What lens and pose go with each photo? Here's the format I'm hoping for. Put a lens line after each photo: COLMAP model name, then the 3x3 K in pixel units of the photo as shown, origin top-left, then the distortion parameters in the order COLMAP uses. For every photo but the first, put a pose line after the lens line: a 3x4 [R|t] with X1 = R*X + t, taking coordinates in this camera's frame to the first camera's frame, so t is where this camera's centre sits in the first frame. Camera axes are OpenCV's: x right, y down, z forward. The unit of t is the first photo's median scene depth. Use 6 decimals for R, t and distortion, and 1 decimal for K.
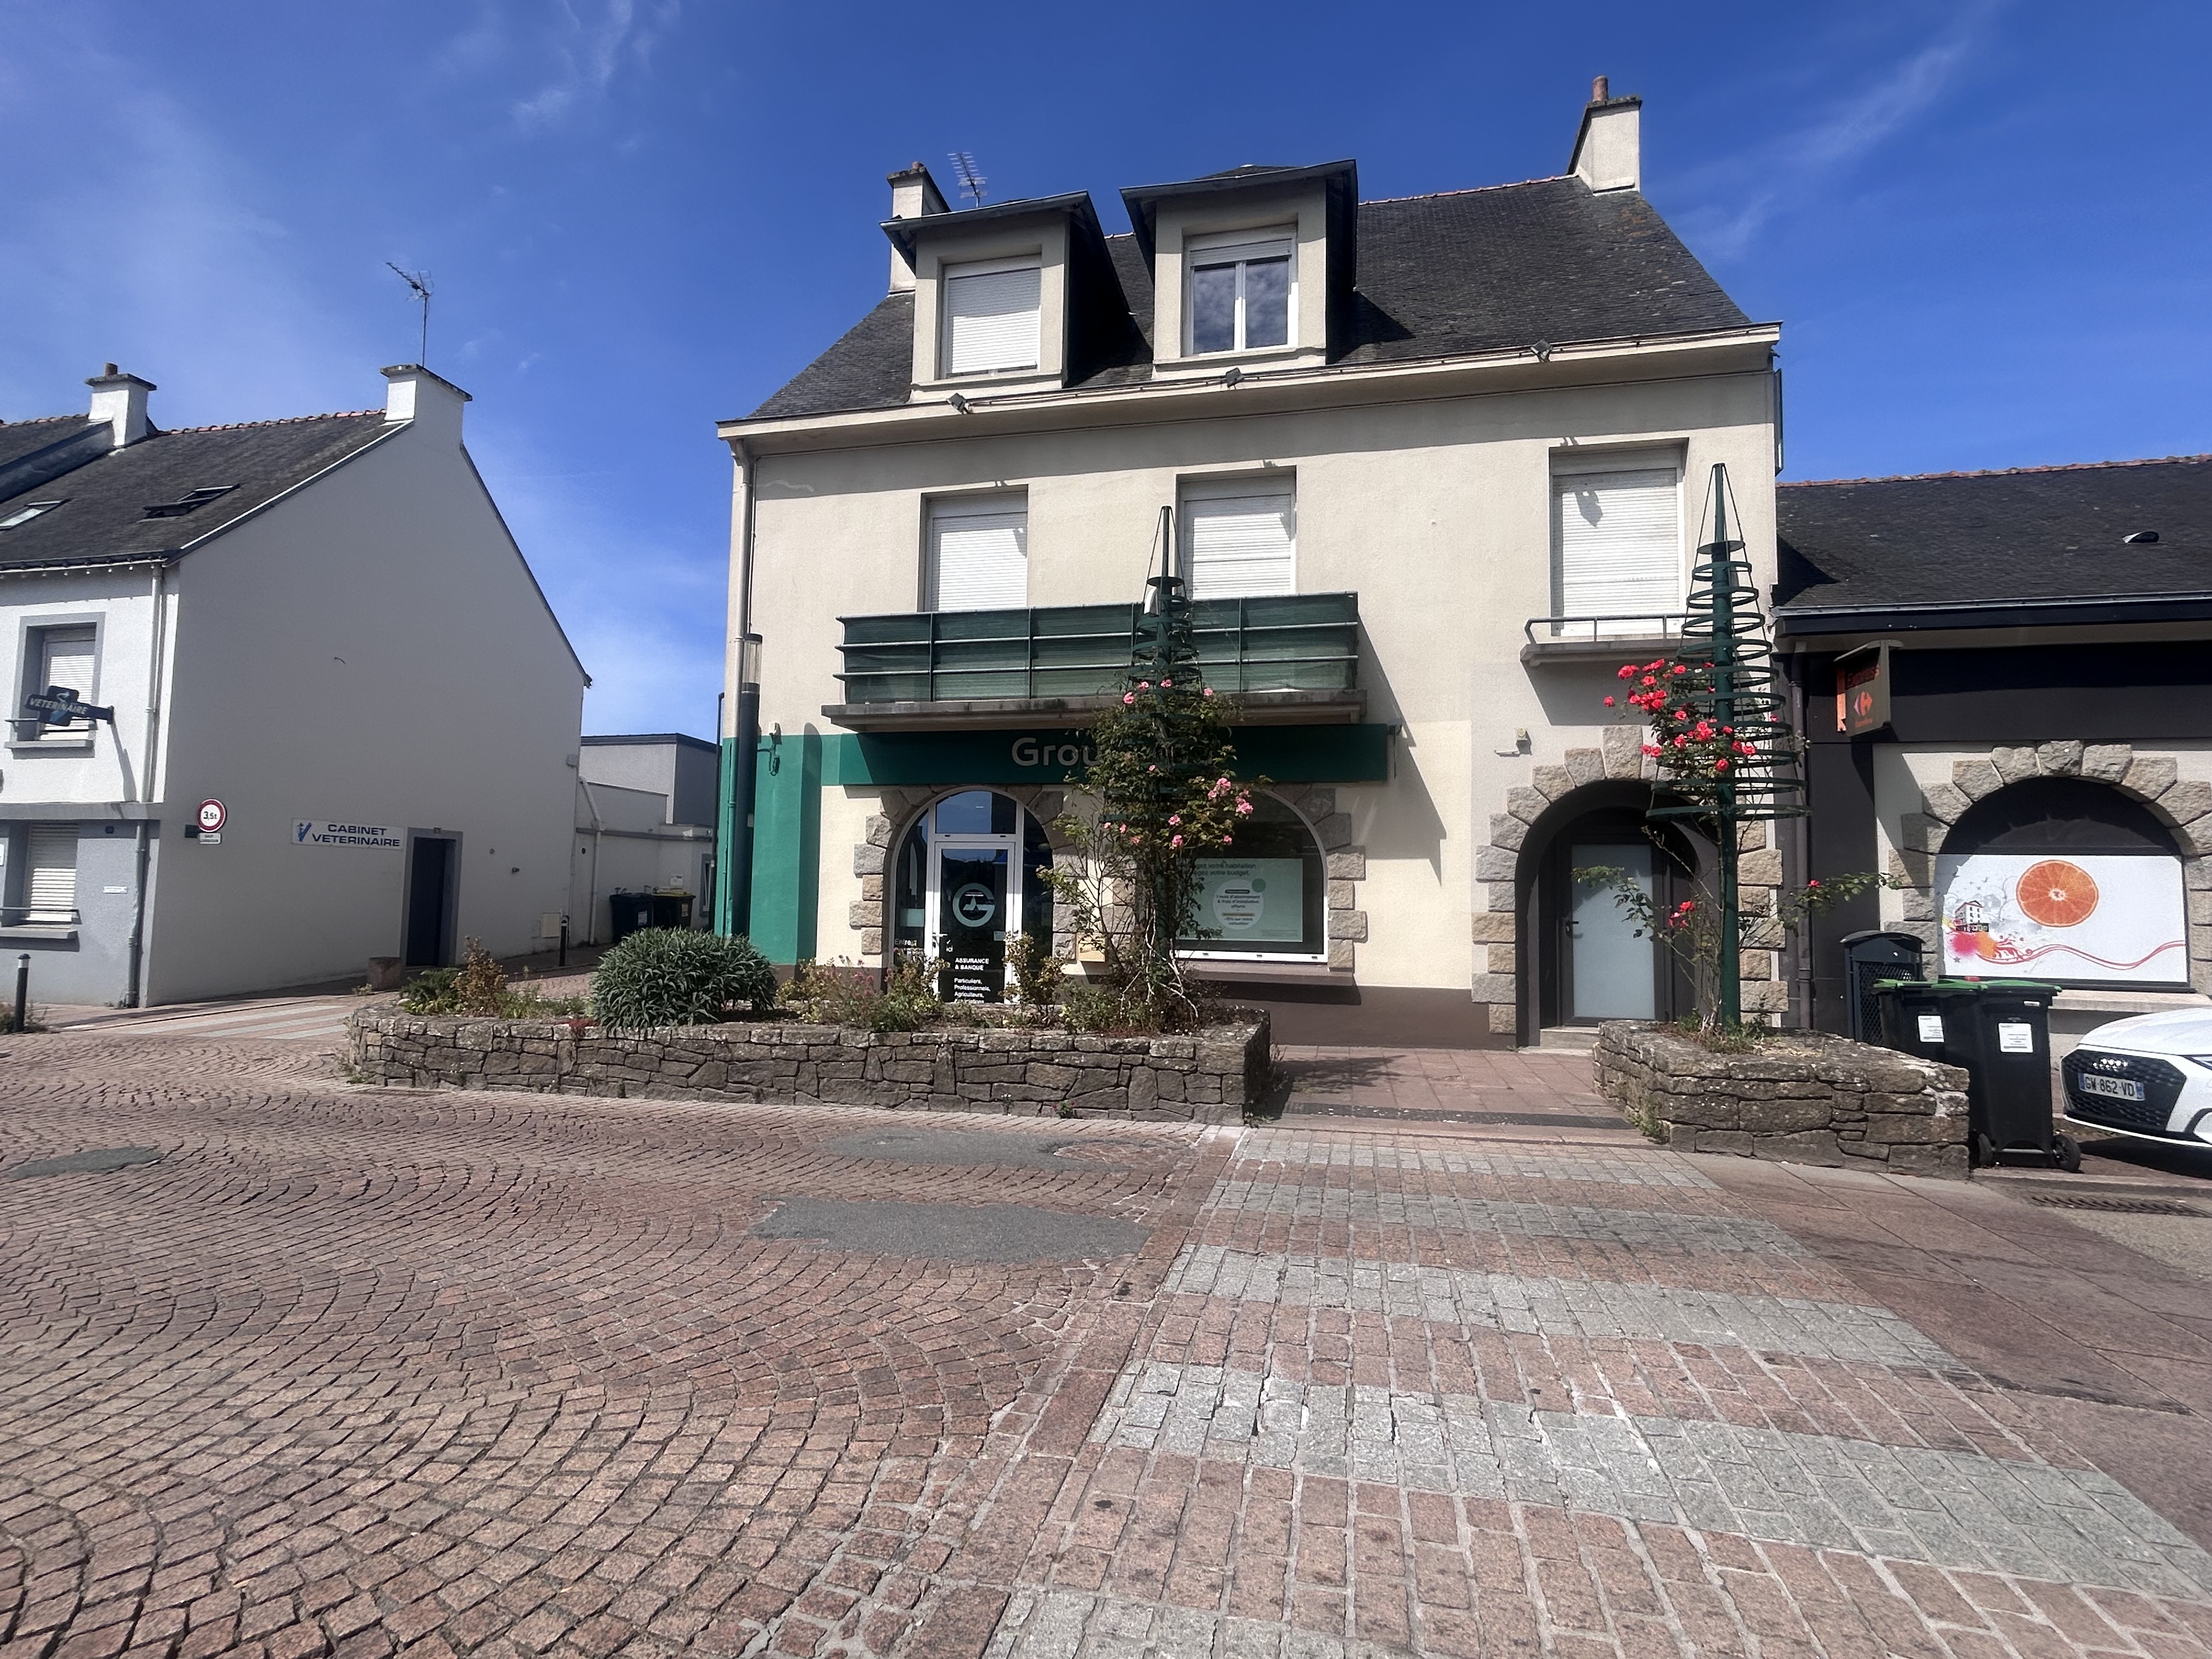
lens RADIAL K [[1030.2, 0, 1101.6], [0, 1030.2, 840.5], [0, 0, 1]] dist [0.000088, -0.000042]
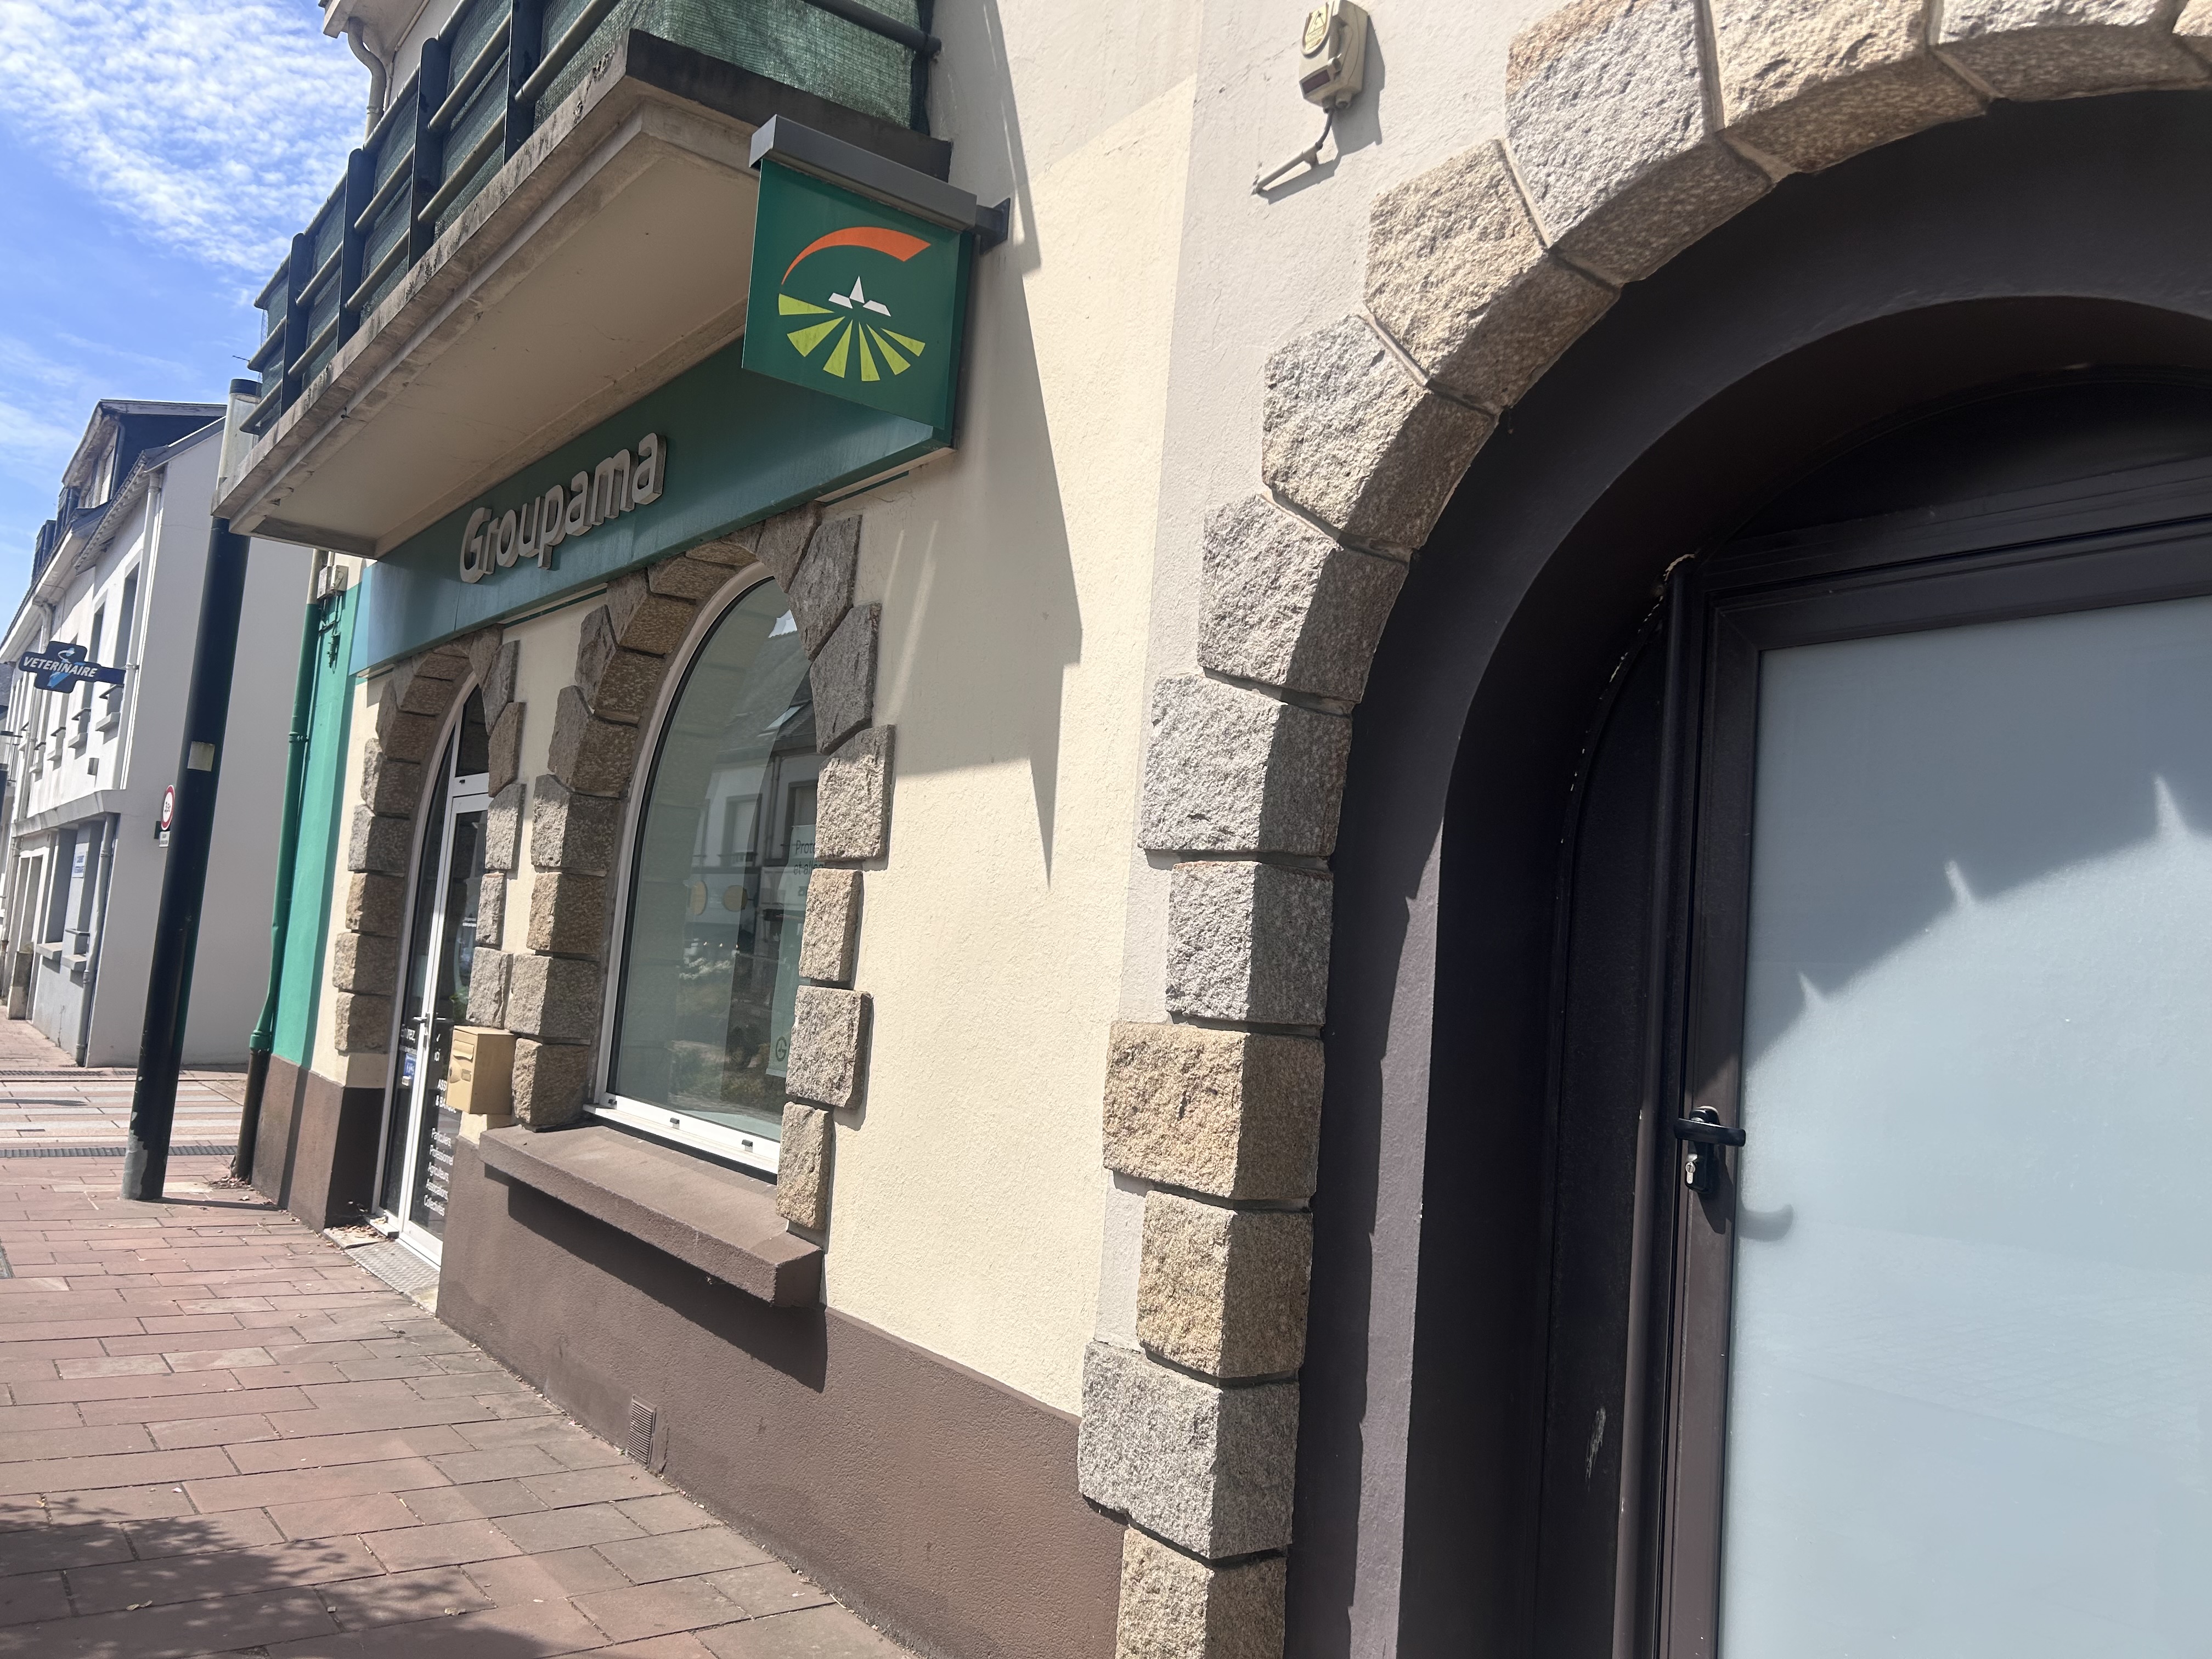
lens RADIAL K [[1691.8, 0, 1103.4], [0, 1691.8, 829.1], [0, 0, 1]] dist [0.025757, -0.006448]
pose [[0.756104, -0.013219, -0.654318, 0.514833], [-0.028597, 0.998174, -0.053211, 0.046035], [0.653826, 0.058945, 0.754345, 0.684051]]
